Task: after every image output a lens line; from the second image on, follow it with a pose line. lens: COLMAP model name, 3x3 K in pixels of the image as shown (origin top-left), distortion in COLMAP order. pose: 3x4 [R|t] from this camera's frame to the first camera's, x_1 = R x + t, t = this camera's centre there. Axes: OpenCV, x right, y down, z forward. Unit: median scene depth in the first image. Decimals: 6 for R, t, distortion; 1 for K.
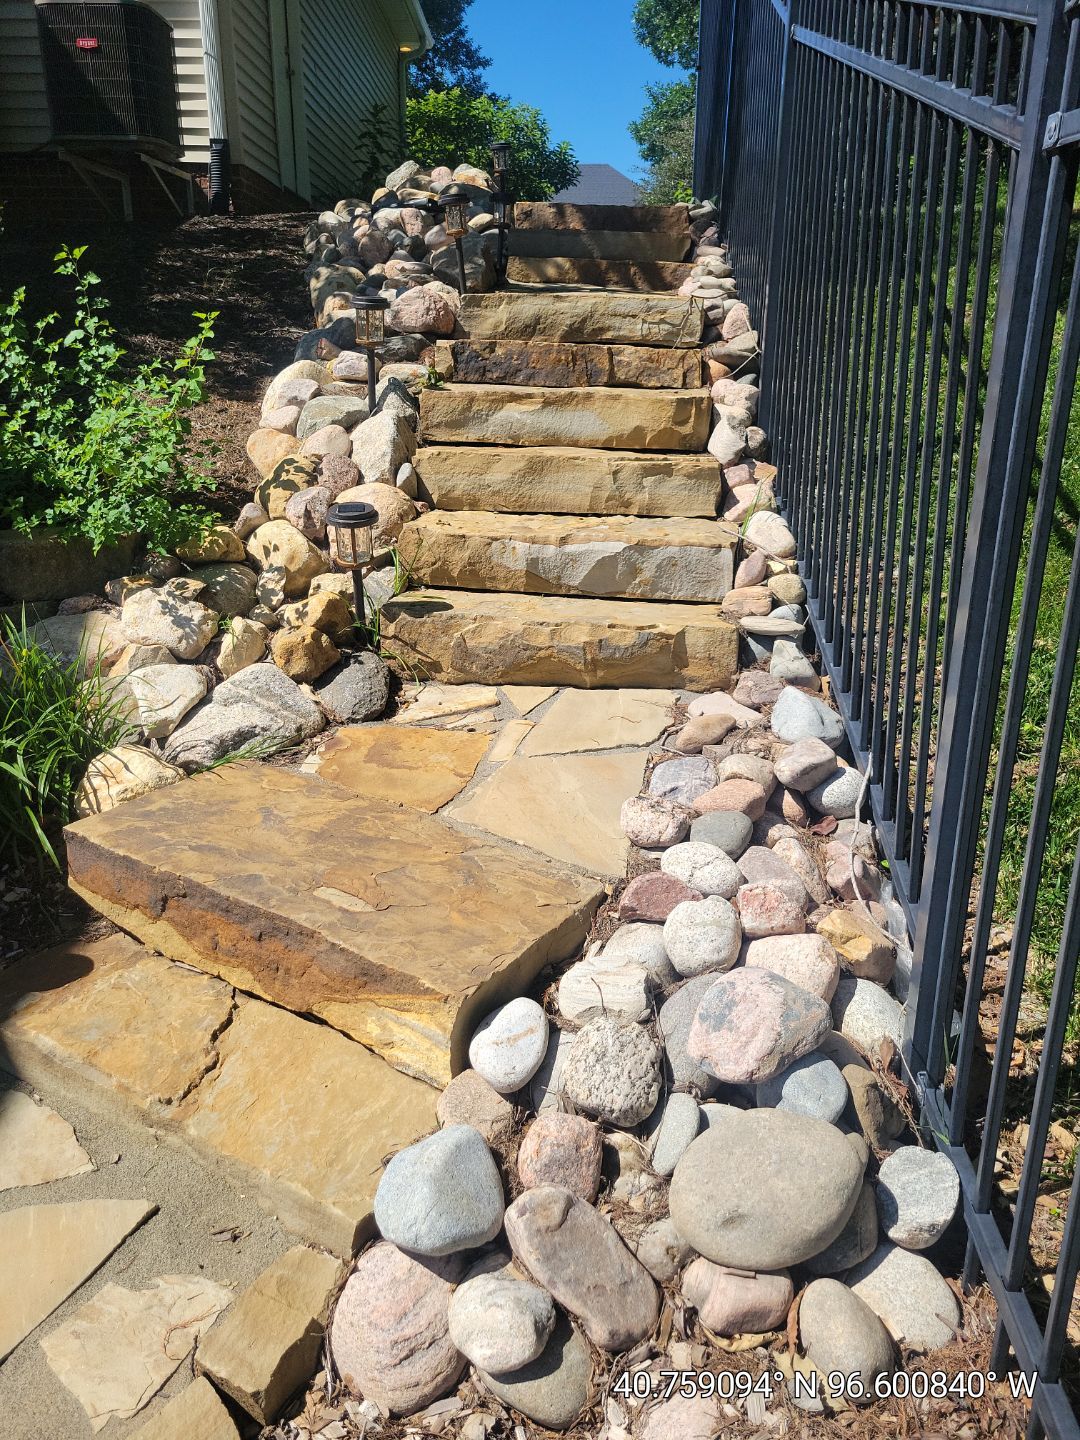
lens RADIAL K [[1087.4, 0, 540.0], [0, 1087.4, 720.0], [0, 0, 1]] dist [0.062510, -0.041514]
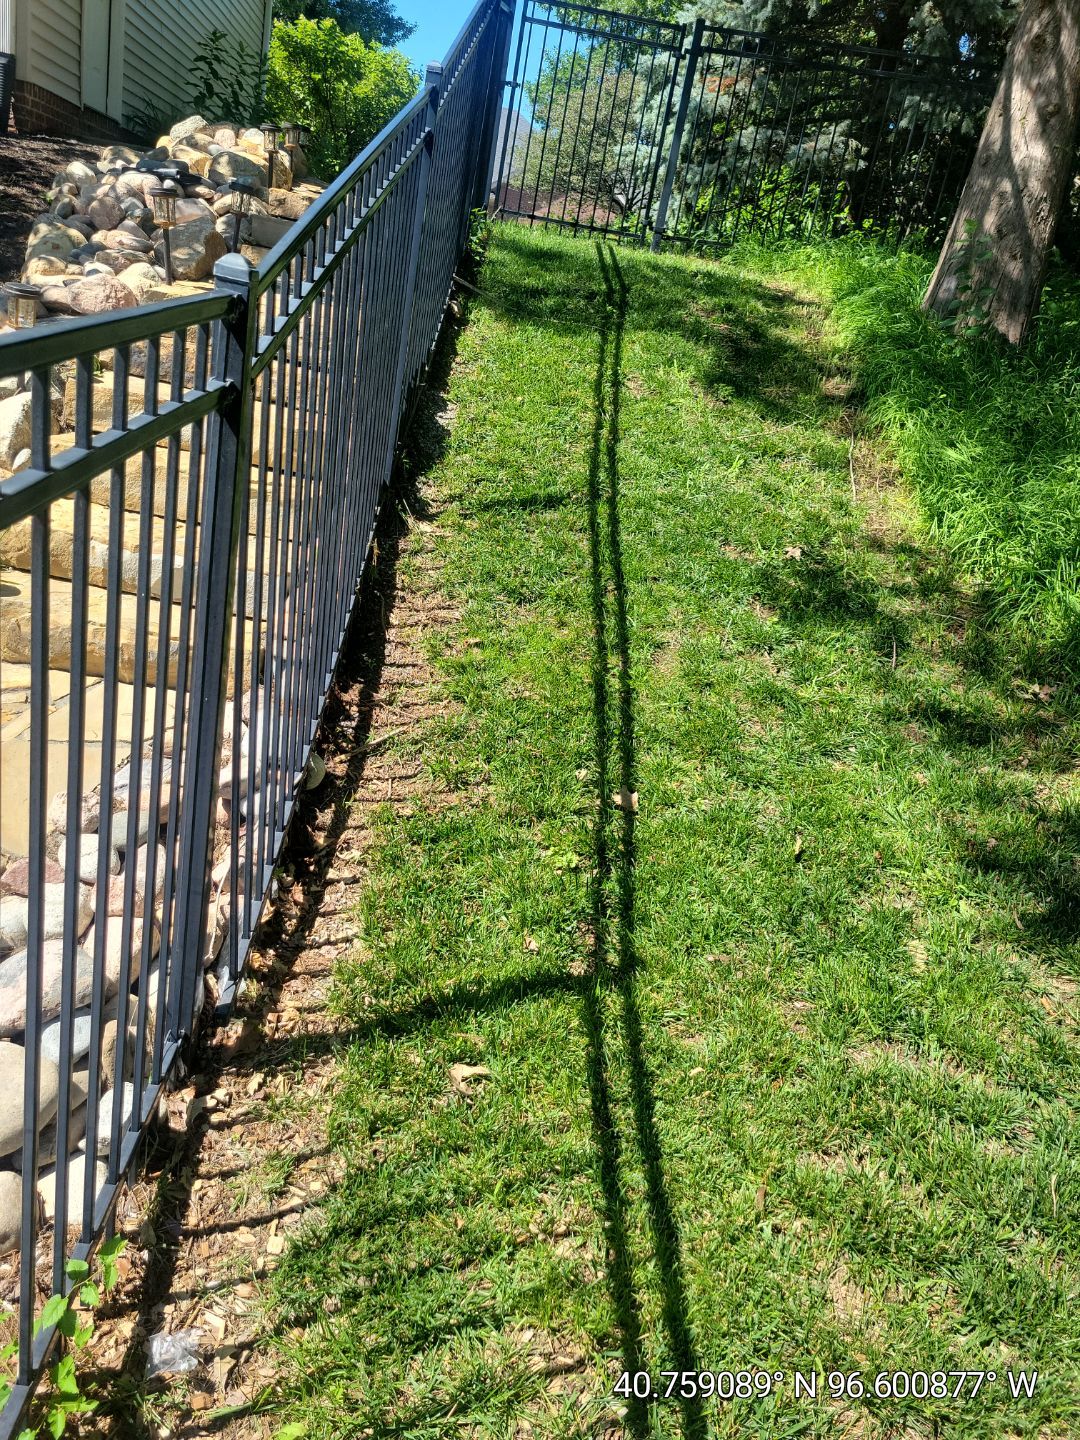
lens RADIAL K [[1087.4, 0, 540.0], [0, 1087.4, 720.0], [0, 0, 1]] dist [0.062510, -0.041514]
pose [[0.982889, 0.137015, 0.123108, 0.197576], [-0.143645, 0.988529, 0.046650, -0.063223], [-0.115304, -0.063536, 0.991296, -0.122716]]
